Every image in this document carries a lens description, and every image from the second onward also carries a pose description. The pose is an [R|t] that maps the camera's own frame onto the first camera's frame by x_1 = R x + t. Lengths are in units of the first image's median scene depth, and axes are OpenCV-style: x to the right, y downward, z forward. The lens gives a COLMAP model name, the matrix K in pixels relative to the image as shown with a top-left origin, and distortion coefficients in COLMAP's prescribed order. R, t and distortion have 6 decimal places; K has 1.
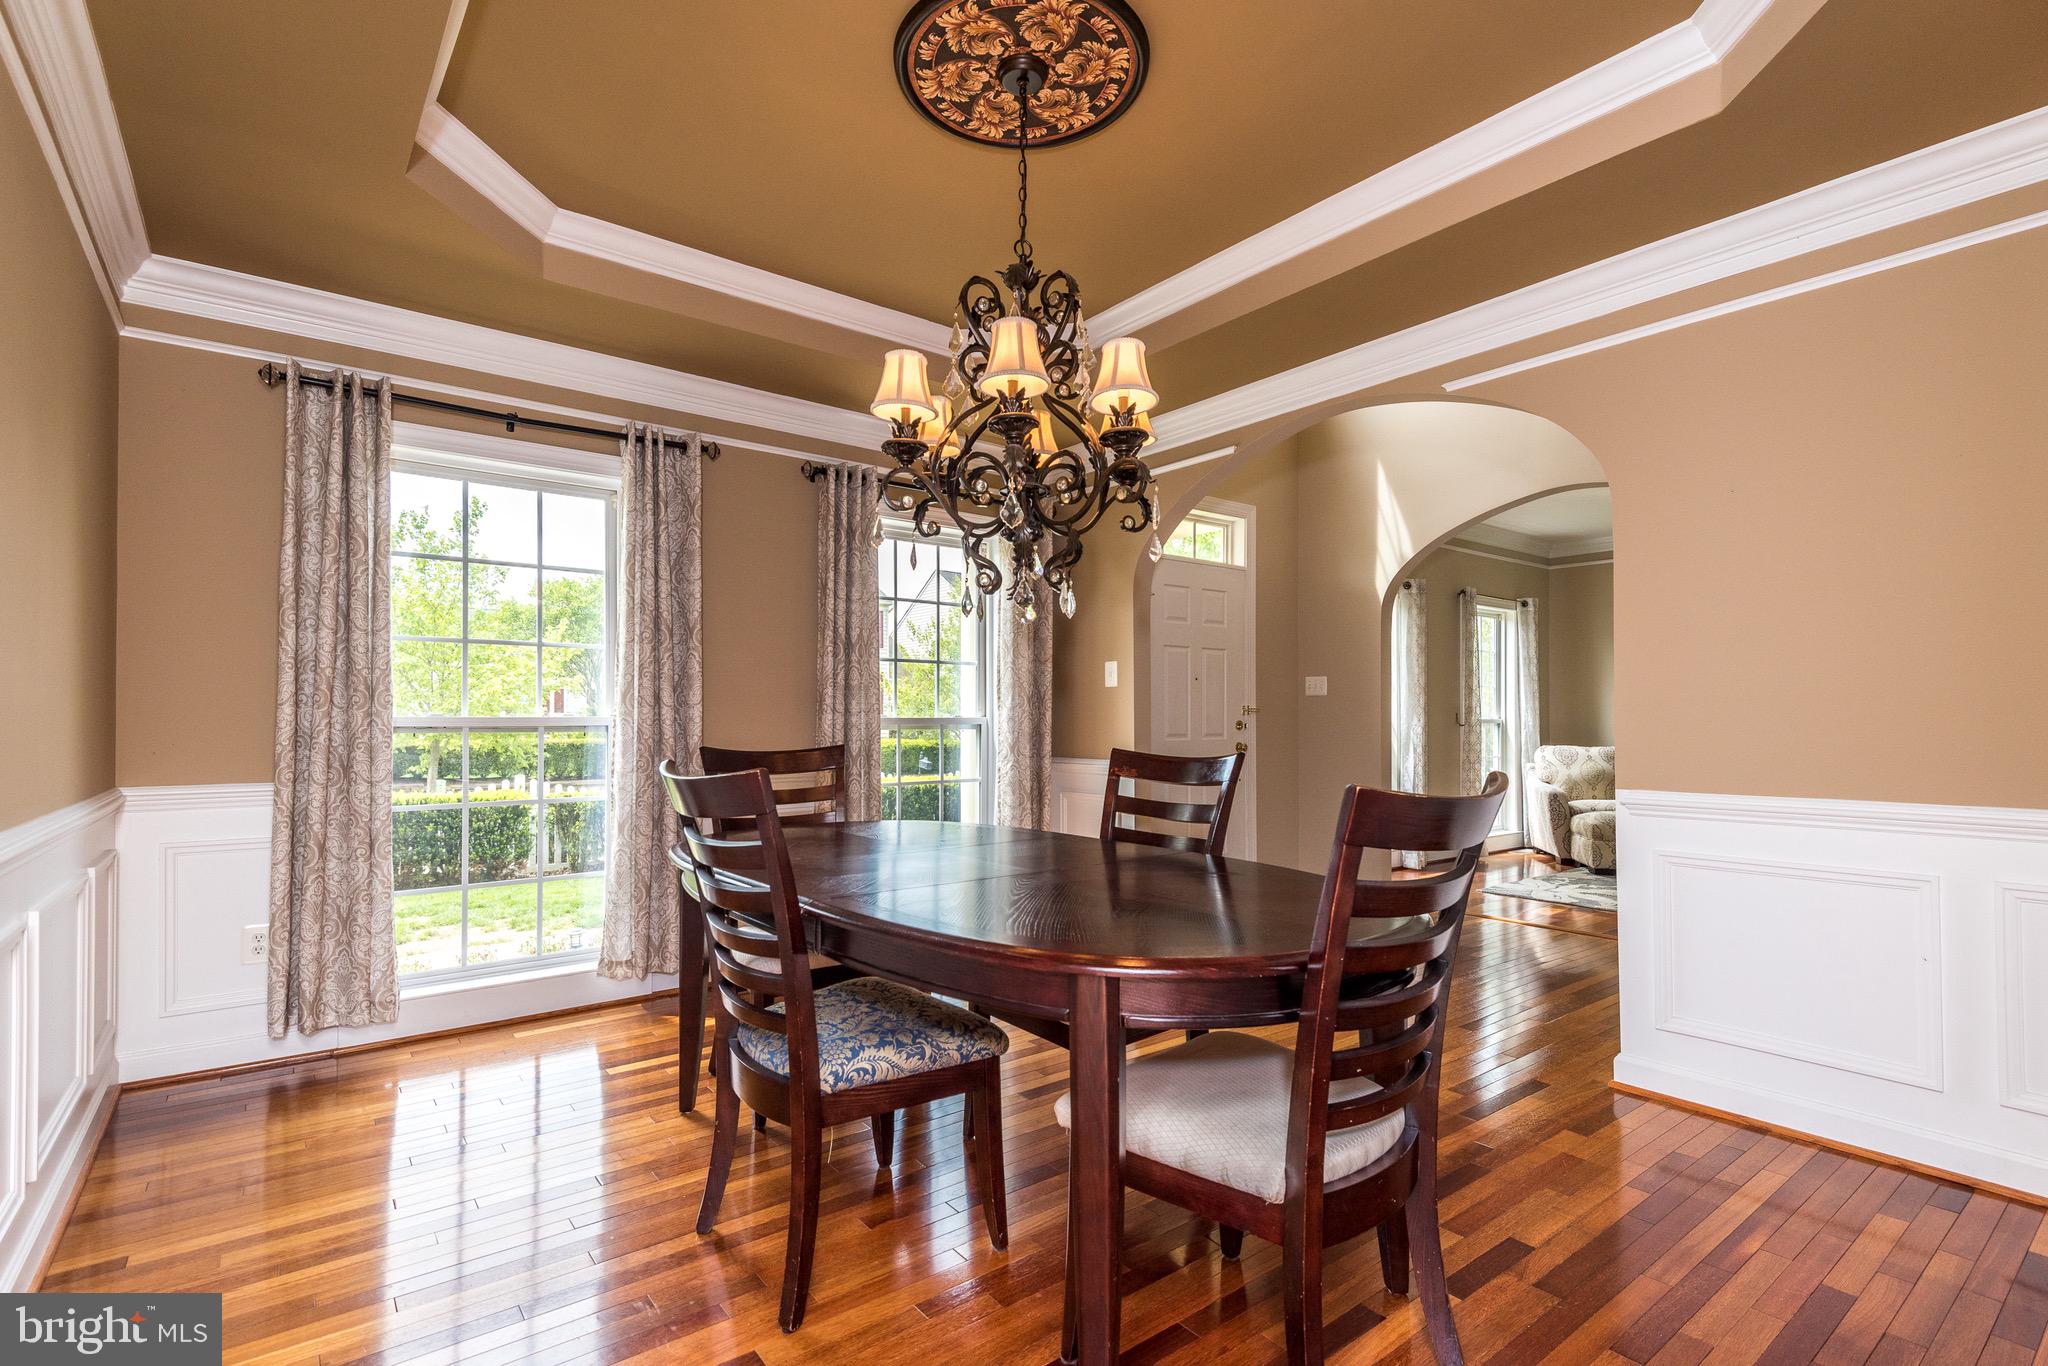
lens RADIAL K [[934.1, 0, 1003.9], [0, 934.1, 697.4], [0, 0, 1]] dist [-0.000133, -0.000226]
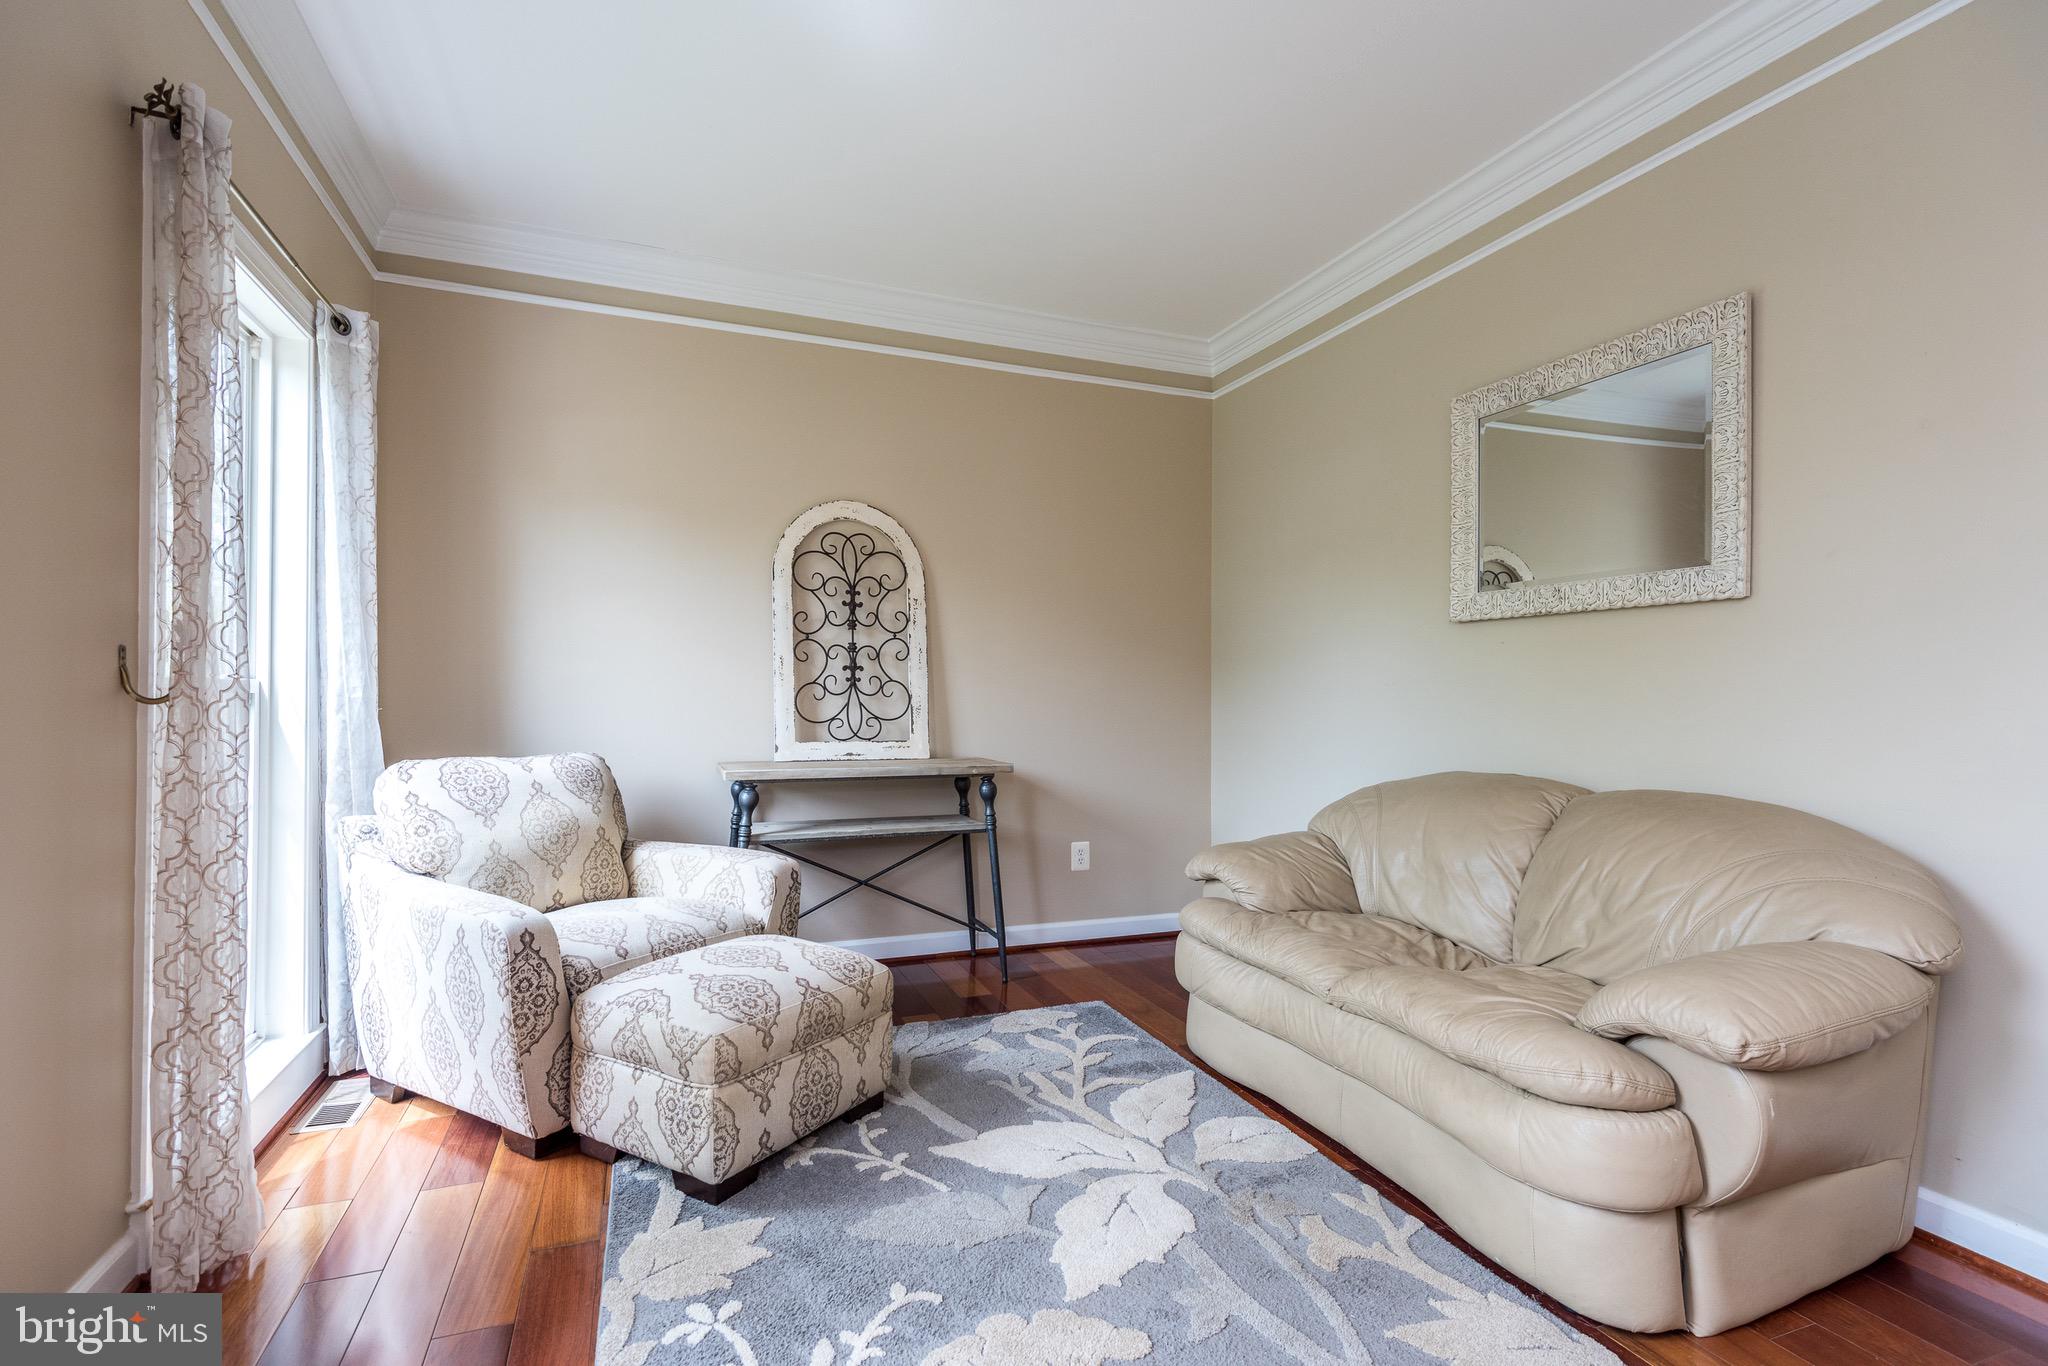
lens RADIAL K [[934.1, 0, 1003.9], [0, 934.1, 697.4], [0, 0, 1]] dist [-0.000133, -0.000226]
pose [[0.257169, 0.001357, 0.966365, 0.321719], [-0.028284, 0.999581, 0.006124, 0.021677], [-0.965952, -0.028907, 0.257100, 0.731443]]
